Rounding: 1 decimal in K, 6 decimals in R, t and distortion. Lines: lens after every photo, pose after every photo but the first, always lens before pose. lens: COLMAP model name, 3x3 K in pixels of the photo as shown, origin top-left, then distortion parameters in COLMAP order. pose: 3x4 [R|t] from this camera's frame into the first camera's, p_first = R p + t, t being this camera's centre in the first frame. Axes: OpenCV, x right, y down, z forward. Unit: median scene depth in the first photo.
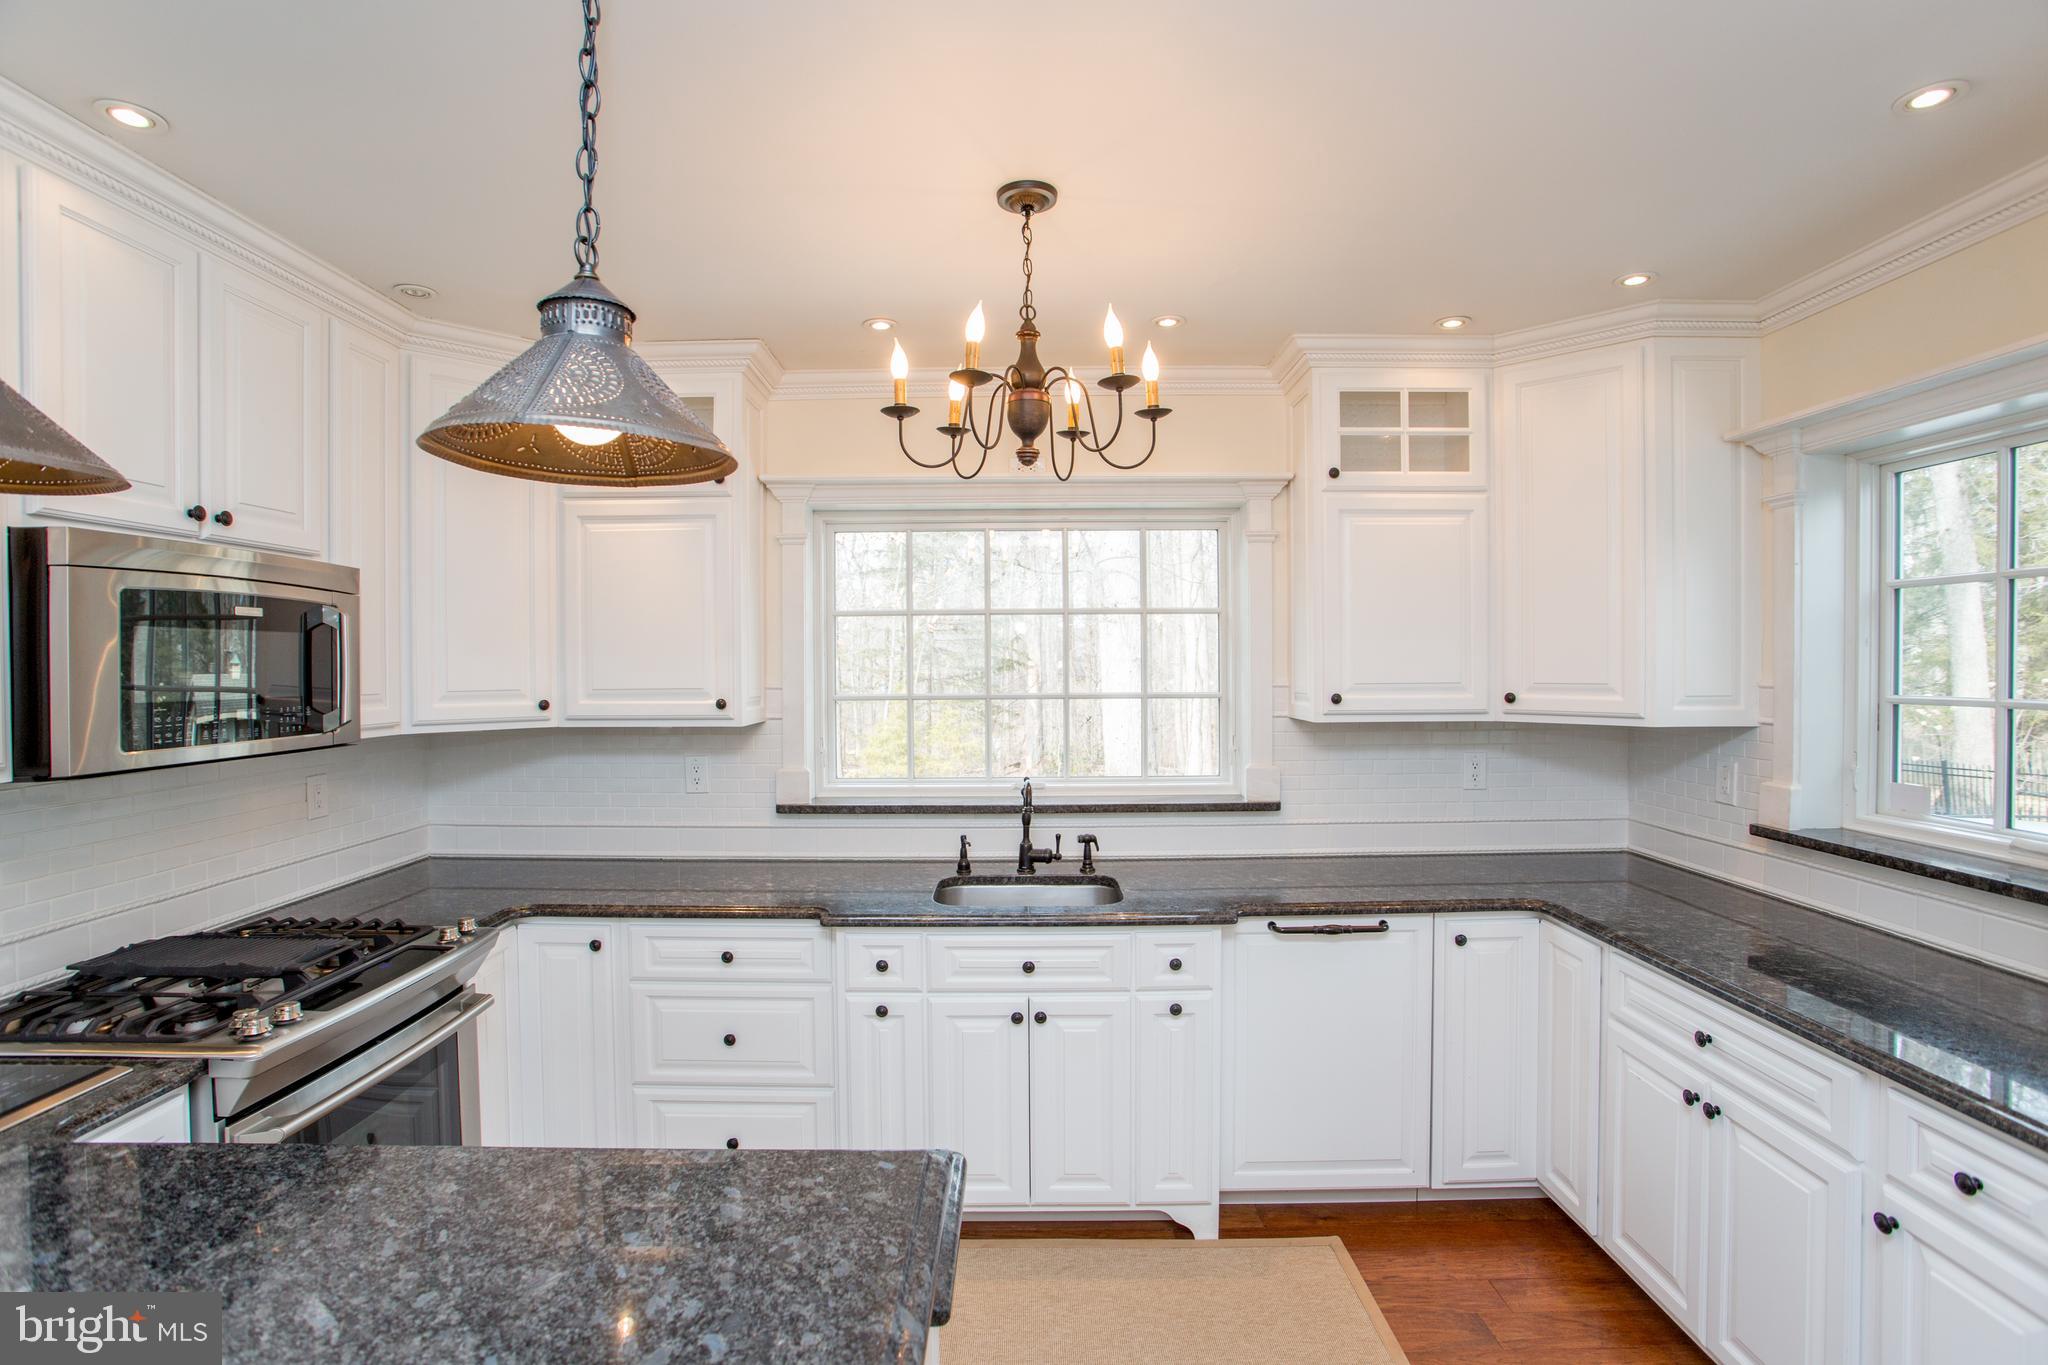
lens RADIAL K [[986.8, 0, 1020.4], [0, 986.8, 676.8], [0, 0, 1]] dist [-0.073154, 0.028104]
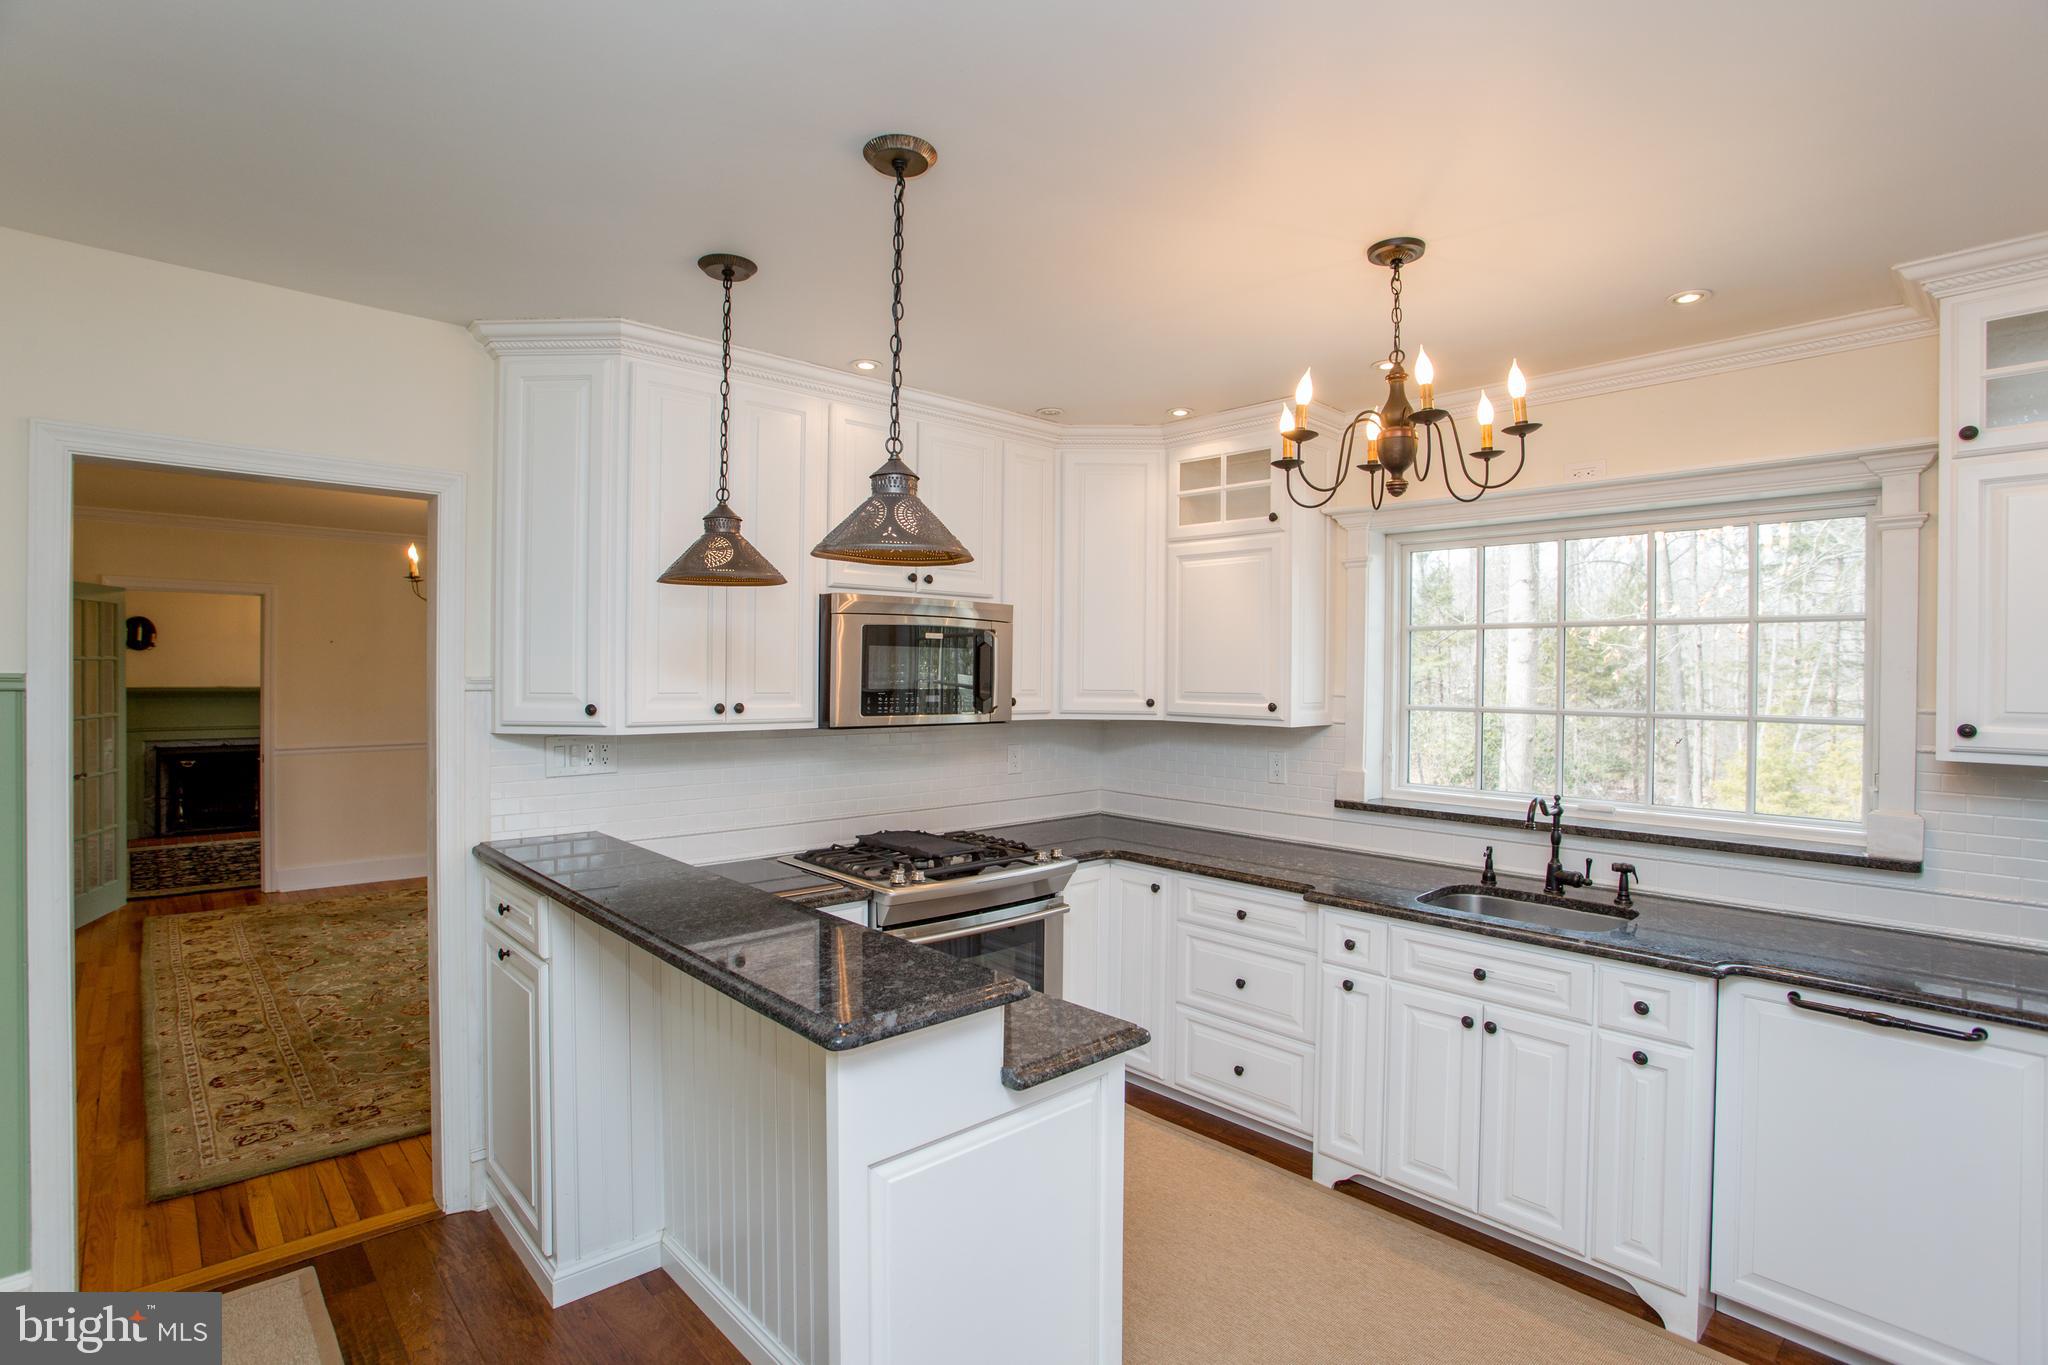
lens RADIAL K [[986.8, 0, 1023.0], [0, 986.8, 675.9], [0, 0, 1]] dist [-0.073154, 0.028104]
pose [[0.682076, 0.015759, -0.731112, 0.400190], [-0.024782, 0.999692, -0.001571, -0.000734], [0.730861, 0.019190, 0.682256, -0.035613]]
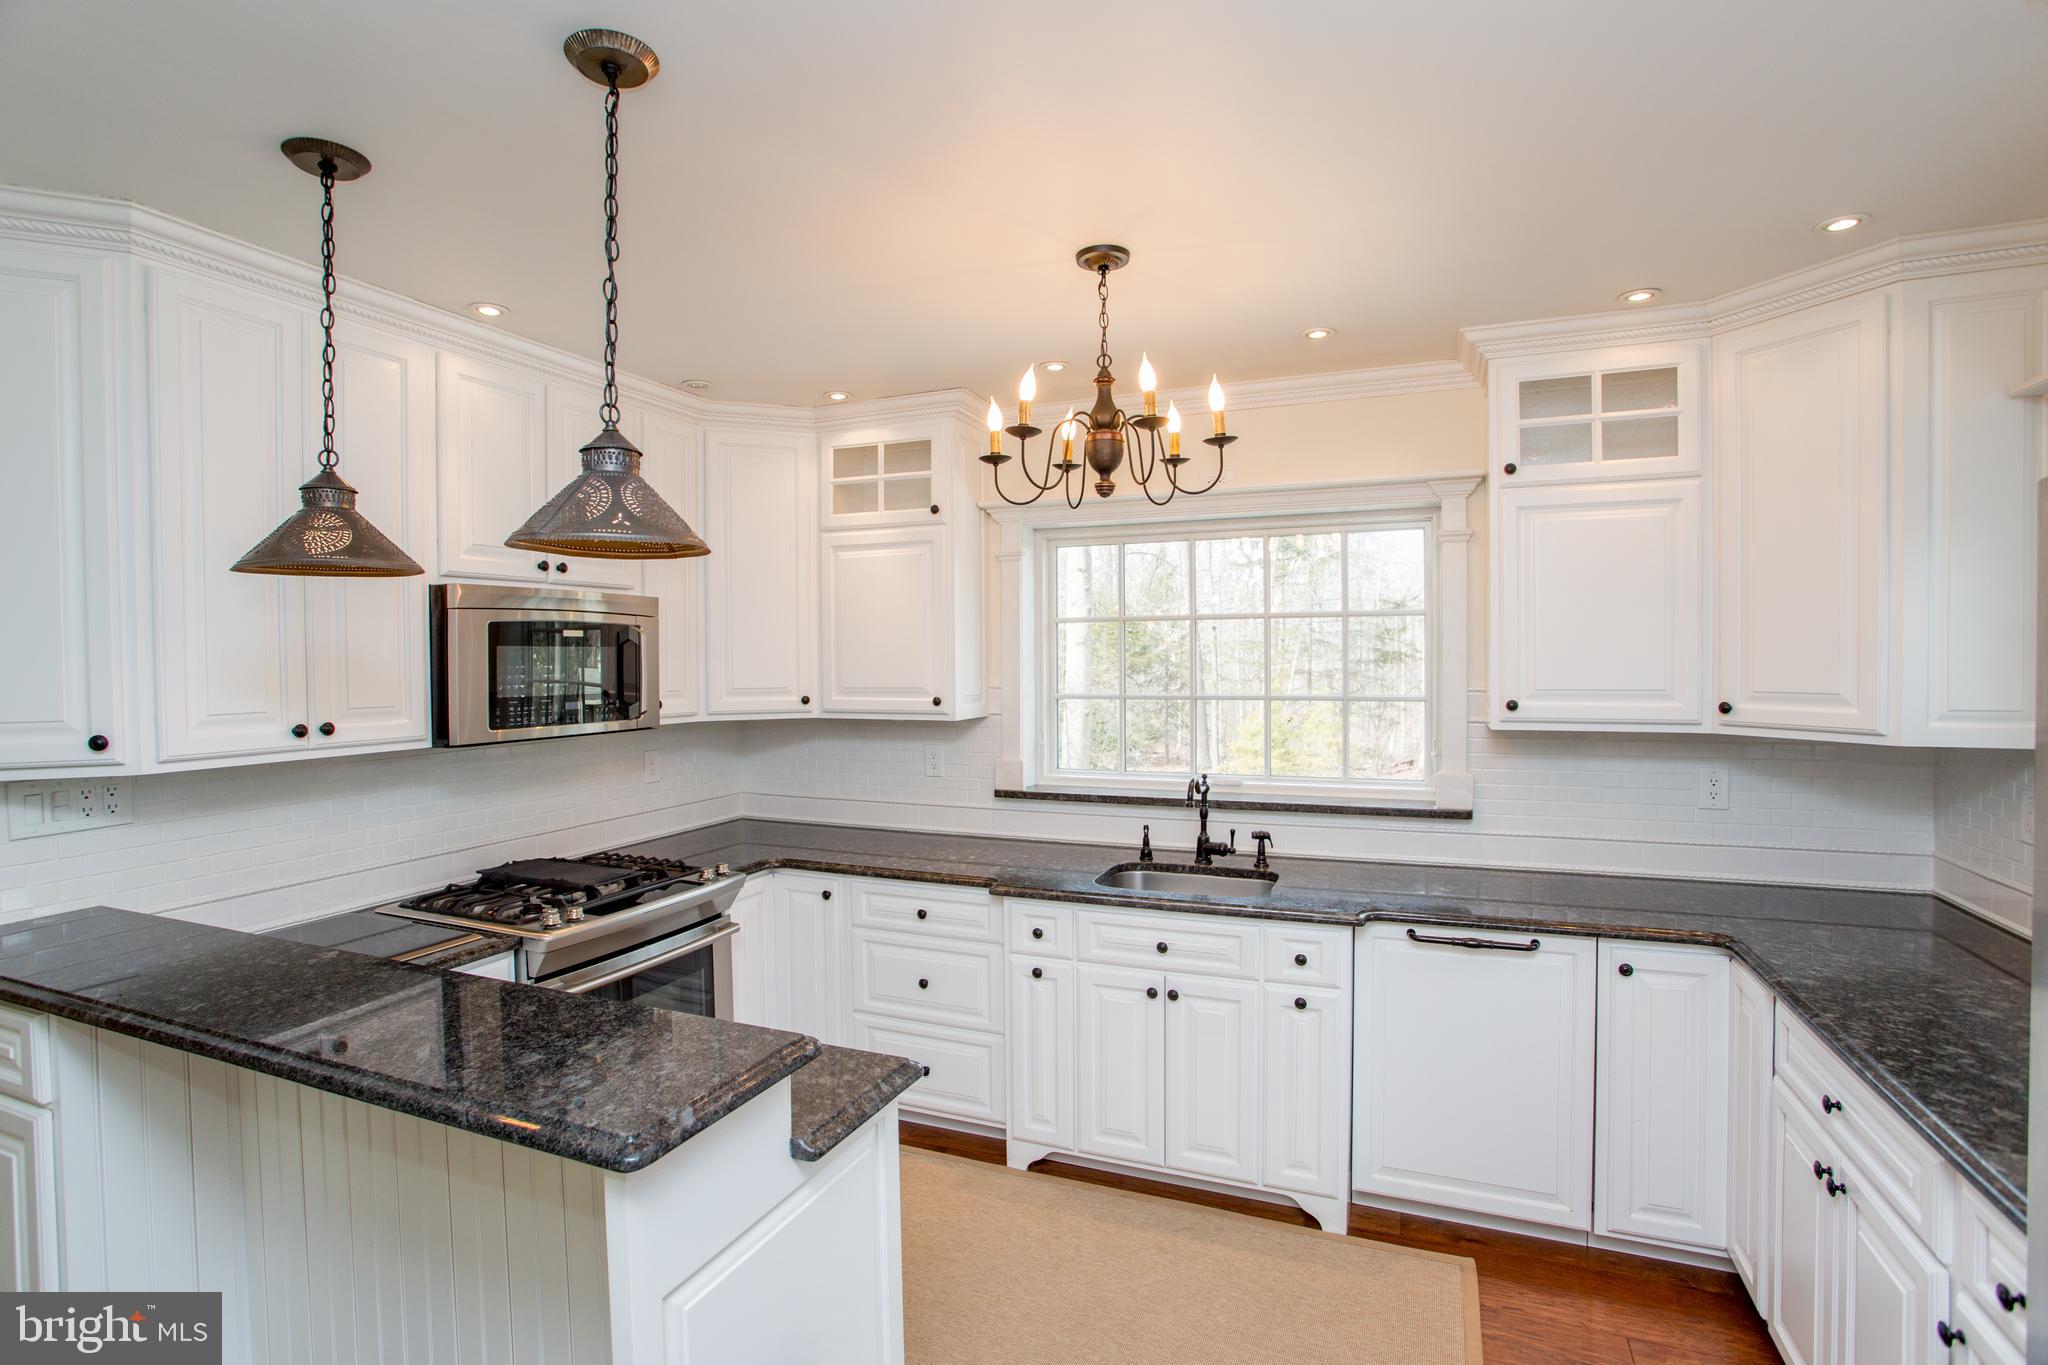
lens RADIAL K [[986.8, 0, 1018.4], [0, 986.8, 678.1], [0, 0, 1]] dist [-0.073154, 0.028104]
pose [[0.923439, 0.006755, -0.383685, 0.268121], [-0.002965, 0.999941, 0.010469, -0.014277], [0.383733, -0.008530, 0.923405, -0.063407]]
